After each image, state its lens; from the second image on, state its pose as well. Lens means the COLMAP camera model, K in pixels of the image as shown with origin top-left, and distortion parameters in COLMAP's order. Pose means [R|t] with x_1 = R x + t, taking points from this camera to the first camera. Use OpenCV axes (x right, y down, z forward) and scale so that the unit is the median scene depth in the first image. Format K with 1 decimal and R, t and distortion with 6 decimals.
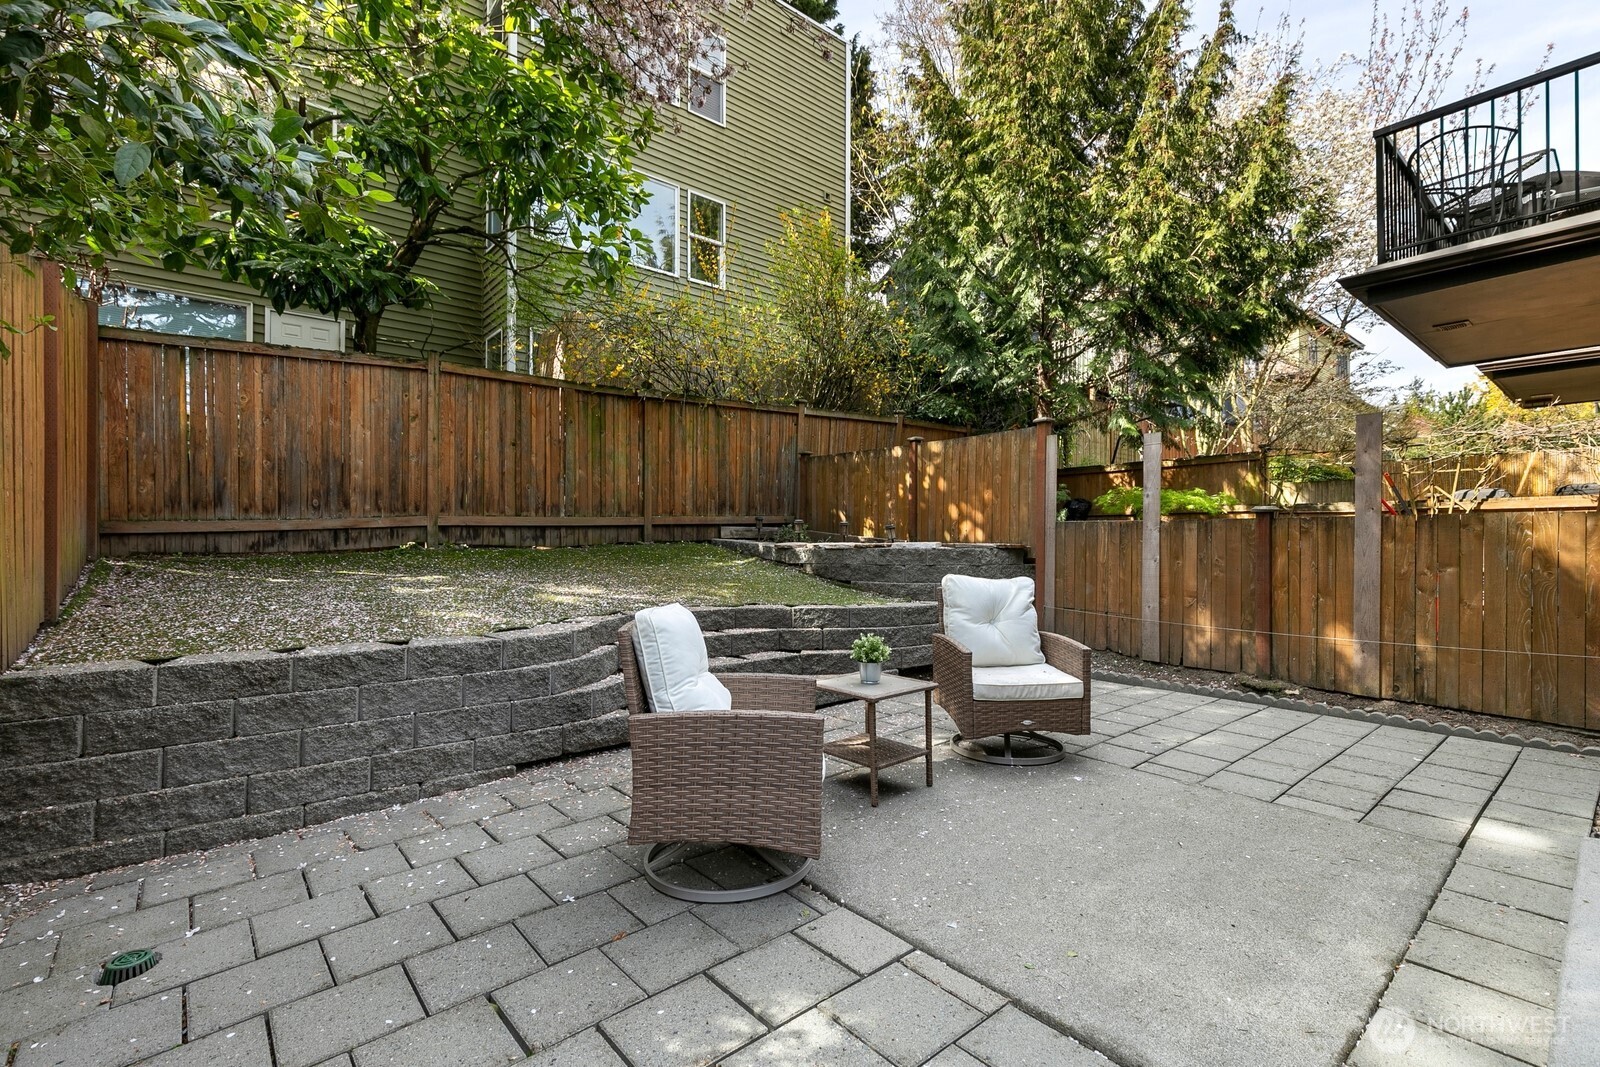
lens RADIAL K [[716.6, 0, 795.6], [0, 716.6, 537.1], [0, 0, 1]] dist [0.003150, -0.000220]
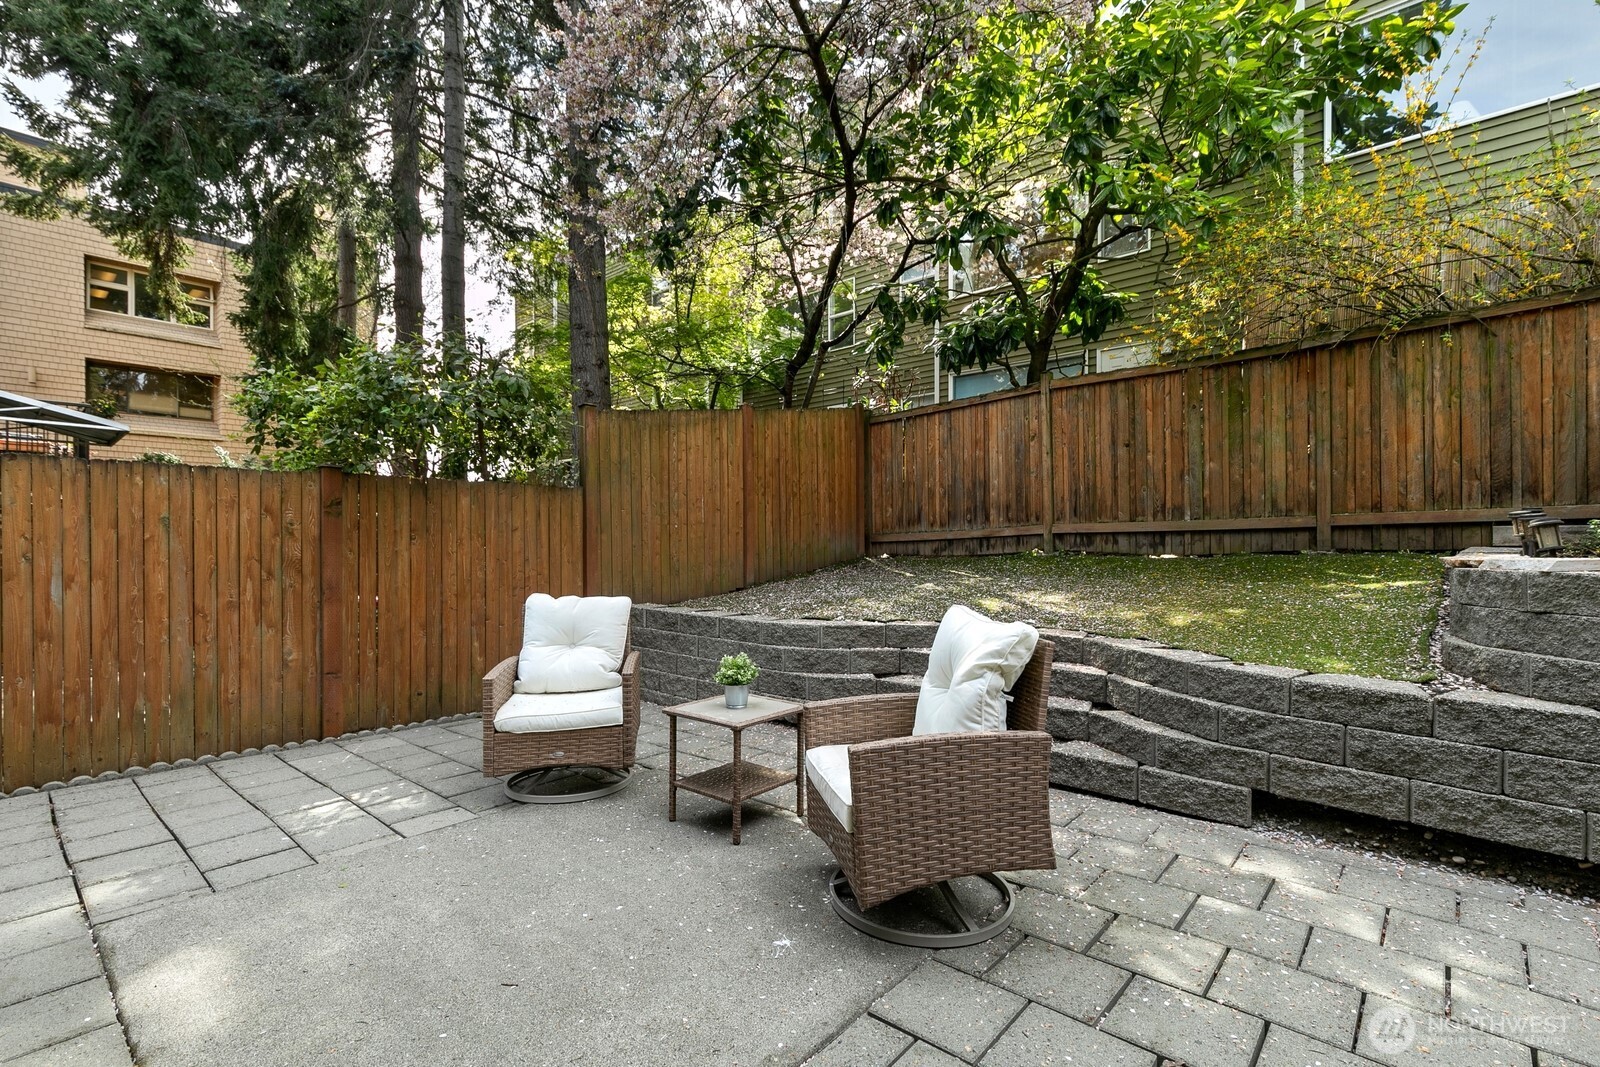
lens RADIAL K [[716.6, 0, 795.6], [0, 716.6, 537.1], [0, 0, 1]] dist [0.003150, -0.000220]
pose [[0.141872, -0.008935, -0.989845, 0.471991], [0.001415, 0.999960, -0.008824, -0.001508], [0.989884, -0.000149, 0.141879, 0.437200]]
